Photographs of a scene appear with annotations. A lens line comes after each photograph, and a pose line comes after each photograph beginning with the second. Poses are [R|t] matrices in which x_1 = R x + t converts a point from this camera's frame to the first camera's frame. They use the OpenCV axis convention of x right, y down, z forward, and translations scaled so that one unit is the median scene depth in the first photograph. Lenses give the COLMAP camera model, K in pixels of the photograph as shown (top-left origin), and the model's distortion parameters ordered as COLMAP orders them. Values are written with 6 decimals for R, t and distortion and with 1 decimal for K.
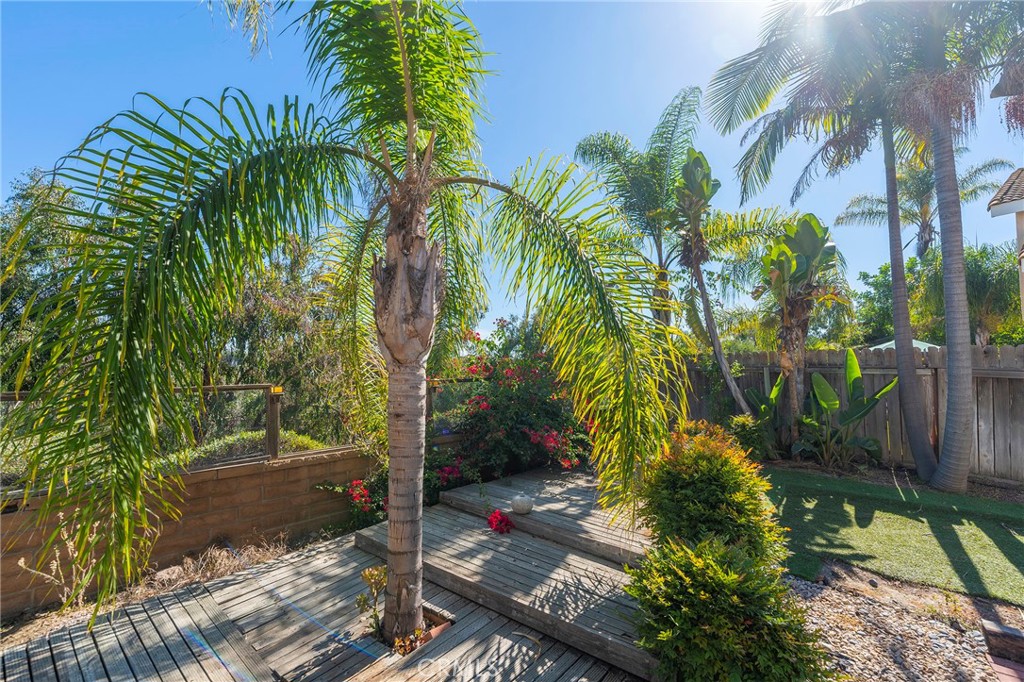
lens RADIAL K [[411.9, 0, 513.5], [0, 411.9, 334.8], [0, 0, 1]] dist [-0.000447, 0.000010]
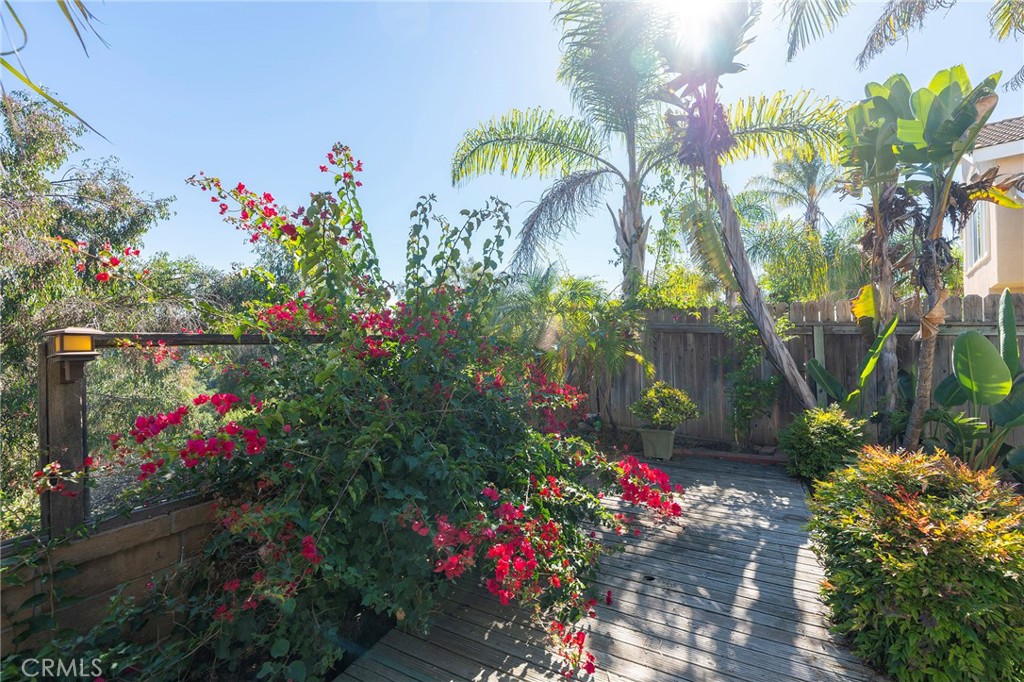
lens RADIAL K [[411.9, 0, 513.5], [0, 411.9, 334.8], [0, 0, 1]] dist [-0.000447, 0.000010]
pose [[0.972892, 0.006499, 0.231171, 0.021174], [-0.021817, 0.997726, 0.063770, 0.064794], [-0.230230, -0.067085, 0.970821, 0.501189]]
